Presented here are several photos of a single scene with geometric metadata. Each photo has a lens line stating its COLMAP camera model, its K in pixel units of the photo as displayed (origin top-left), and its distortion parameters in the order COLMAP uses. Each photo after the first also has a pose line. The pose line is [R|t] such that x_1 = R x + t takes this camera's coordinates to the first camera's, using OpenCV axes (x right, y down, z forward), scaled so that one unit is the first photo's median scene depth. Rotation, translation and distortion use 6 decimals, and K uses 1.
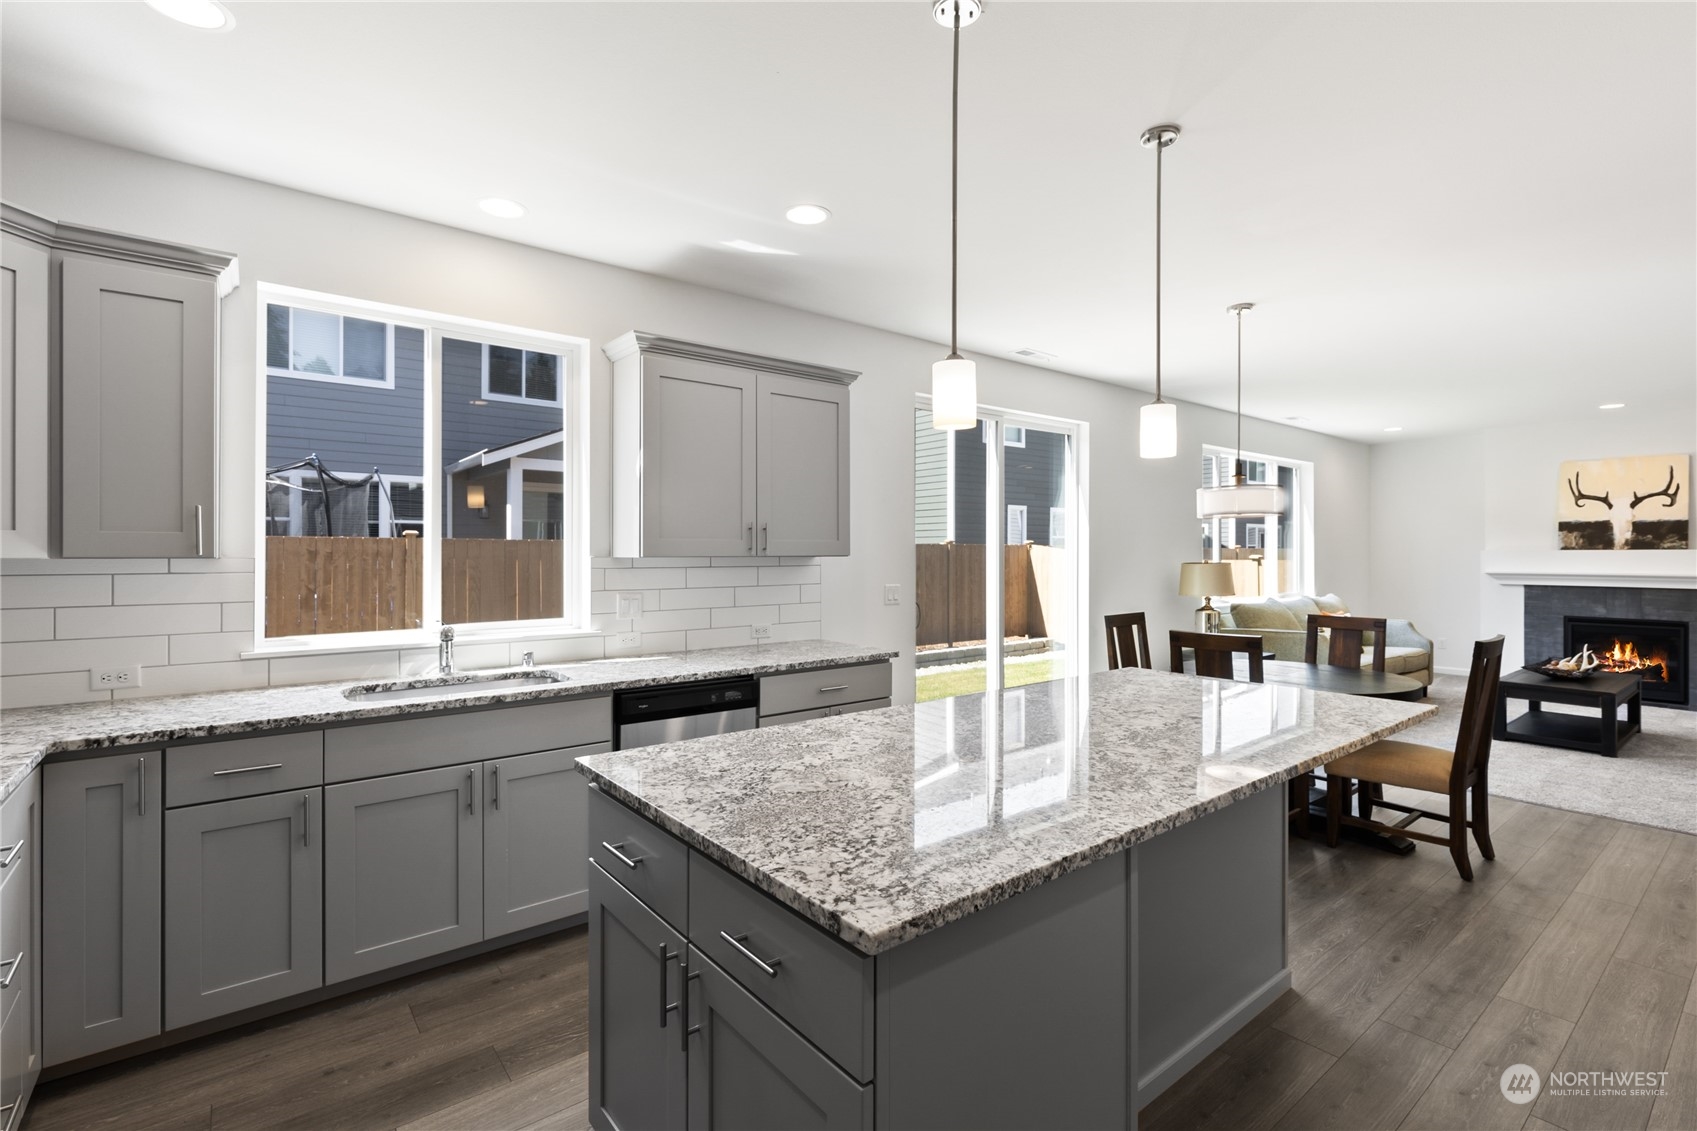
lens RADIAL K [[779.9, 0, 843.8], [0, 779.9, 554.6], [0, 0, 1]] dist [0.009754, -0.003055]
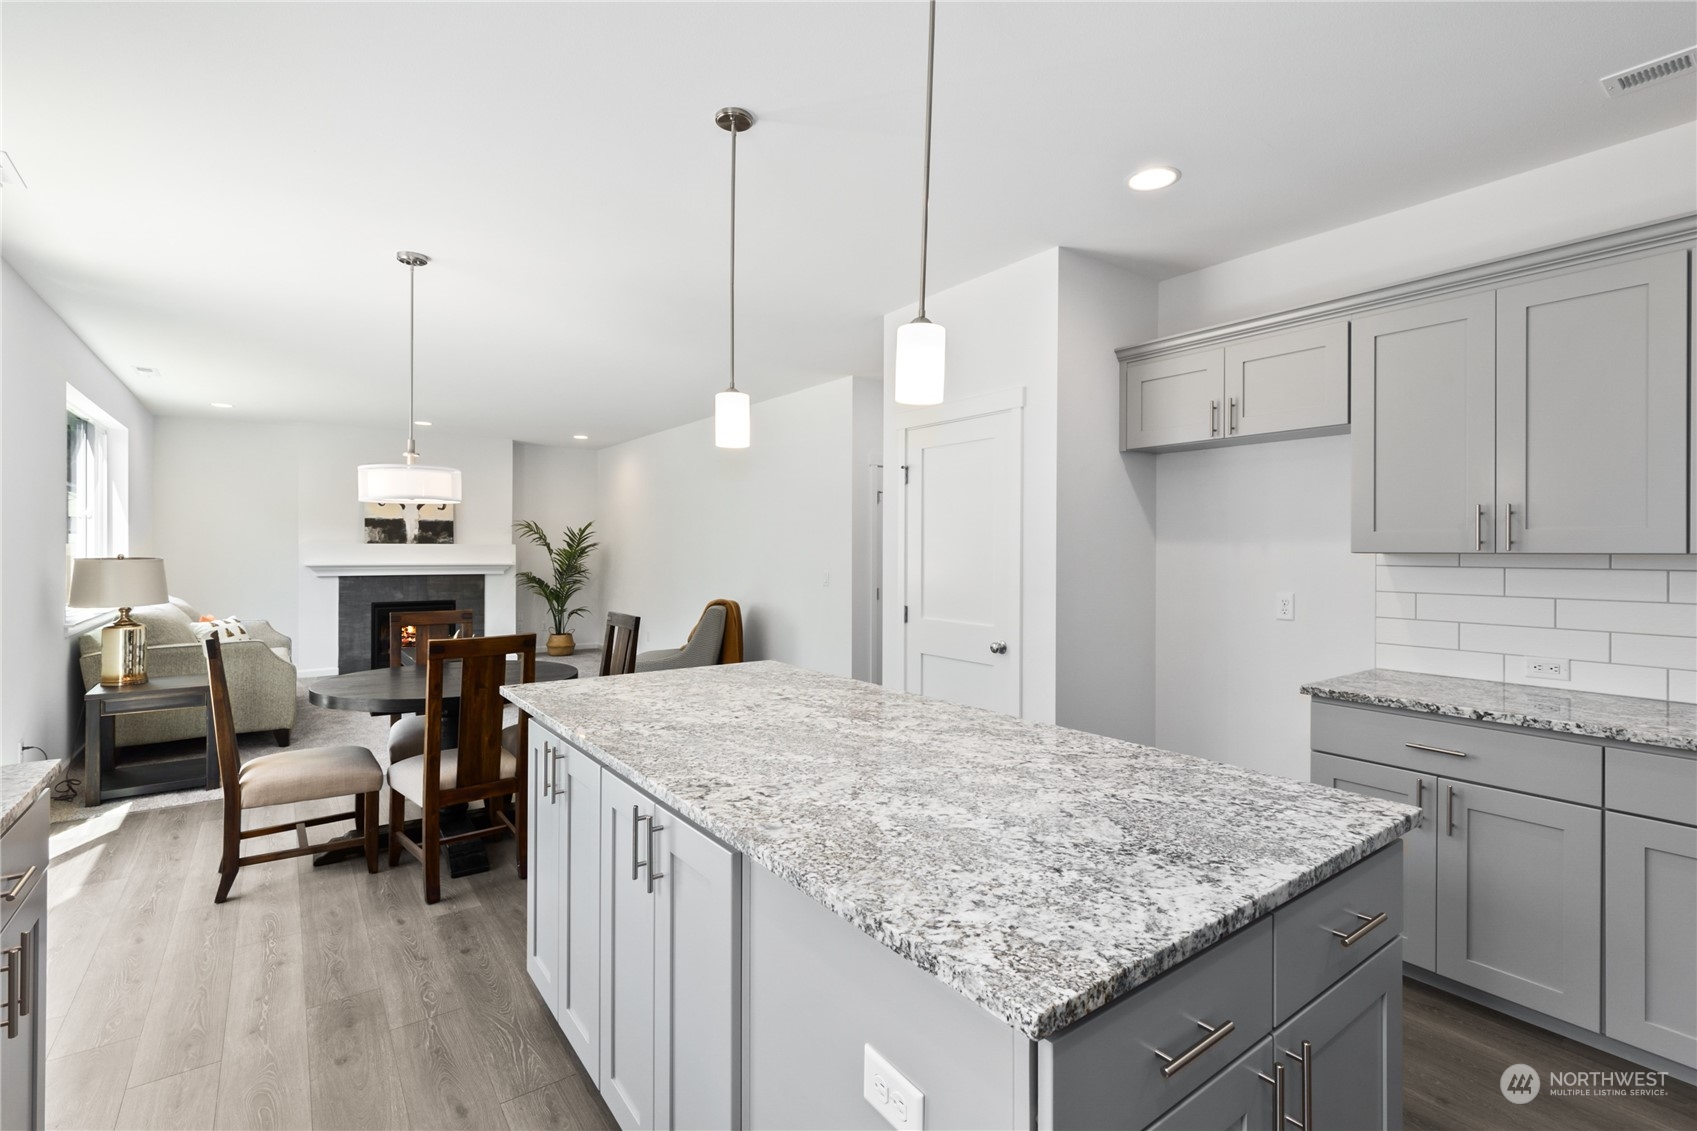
lens RADIAL K [[779.9, 0, 878.9], [0, 779.9, 548.8], [0, 0, 1]] dist [0.009754, -0.003055]
pose [[0.008552, 0.002098, 0.999961, -0.204722], [-0.003138, 0.999993, -0.002071, 0.001772], [-0.999959, -0.003120, 0.008558, 0.286680]]
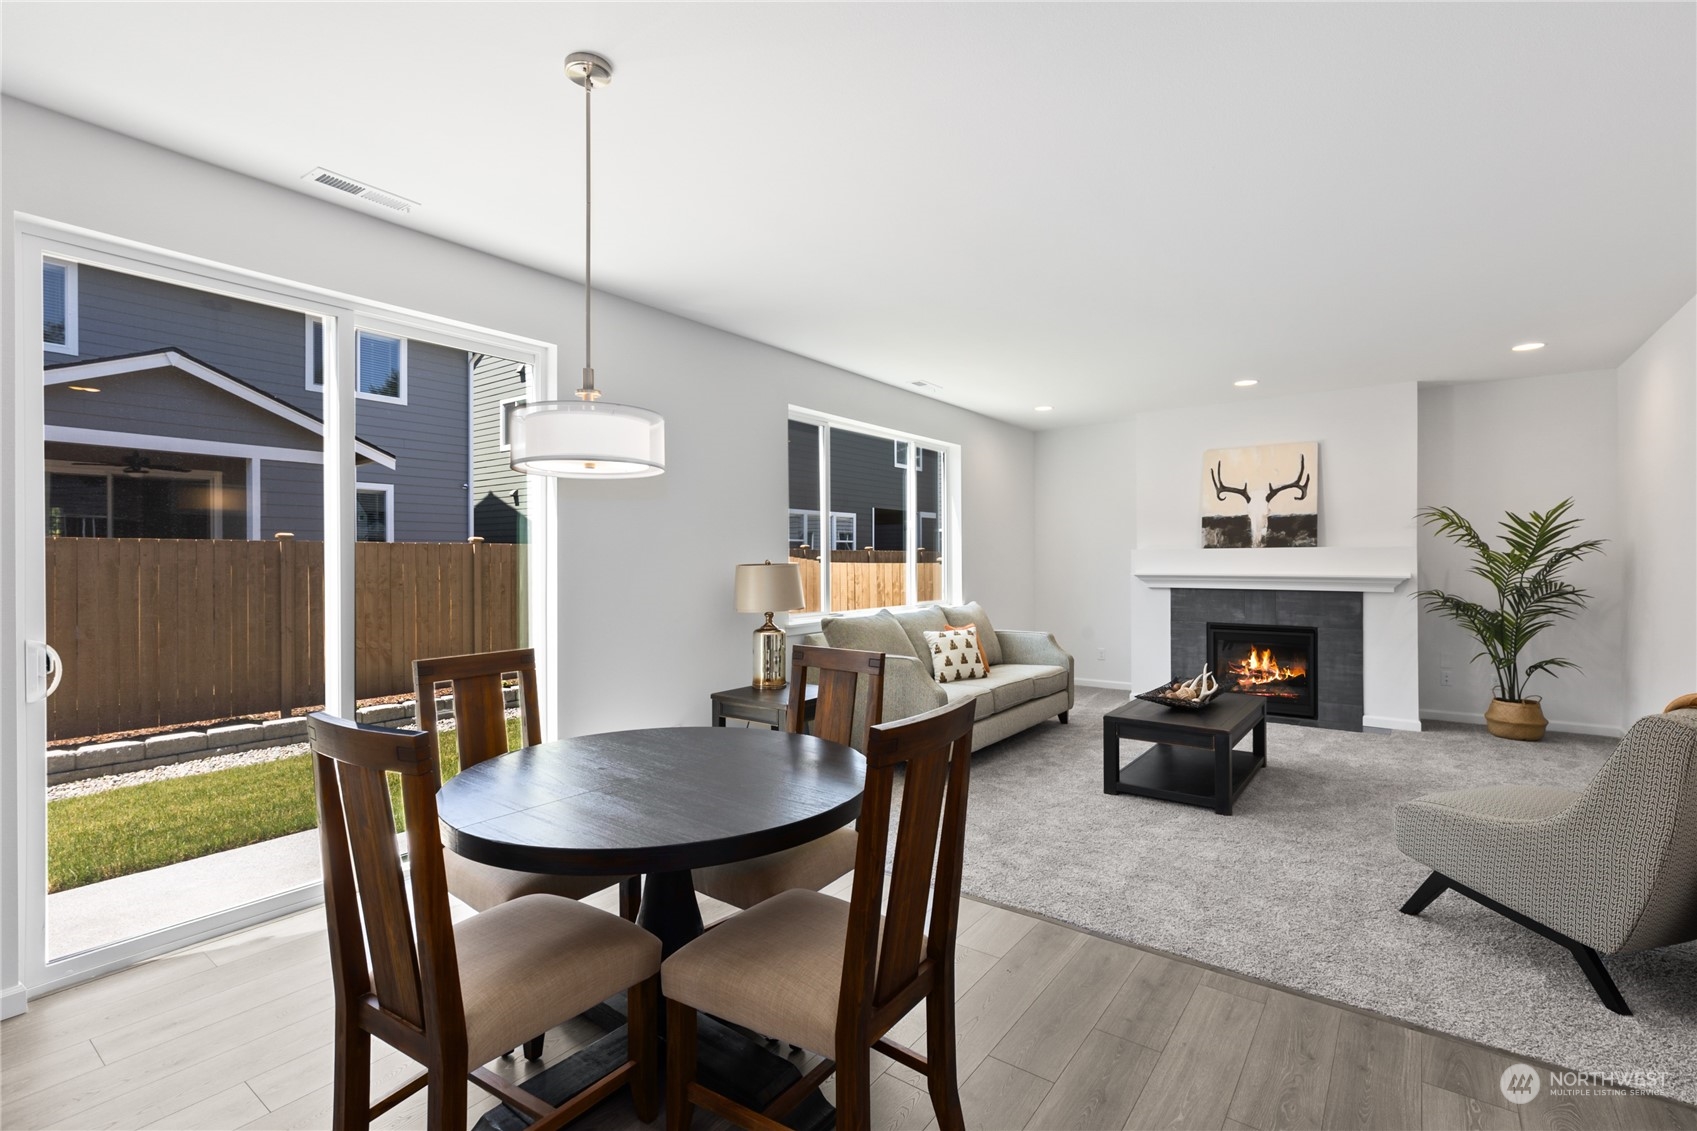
lens RADIAL K [[779.9, 0, 847.6], [0, 779.9, 562.2], [0, 0, 1]] dist [0.009754, -0.003055]
pose [[0.965667, -0.003742, 0.259756, 0.314917], [0.003313, 0.999992, 0.002092, 0.007145], [-0.259762, -0.001160, 0.965672, 0.266800]]
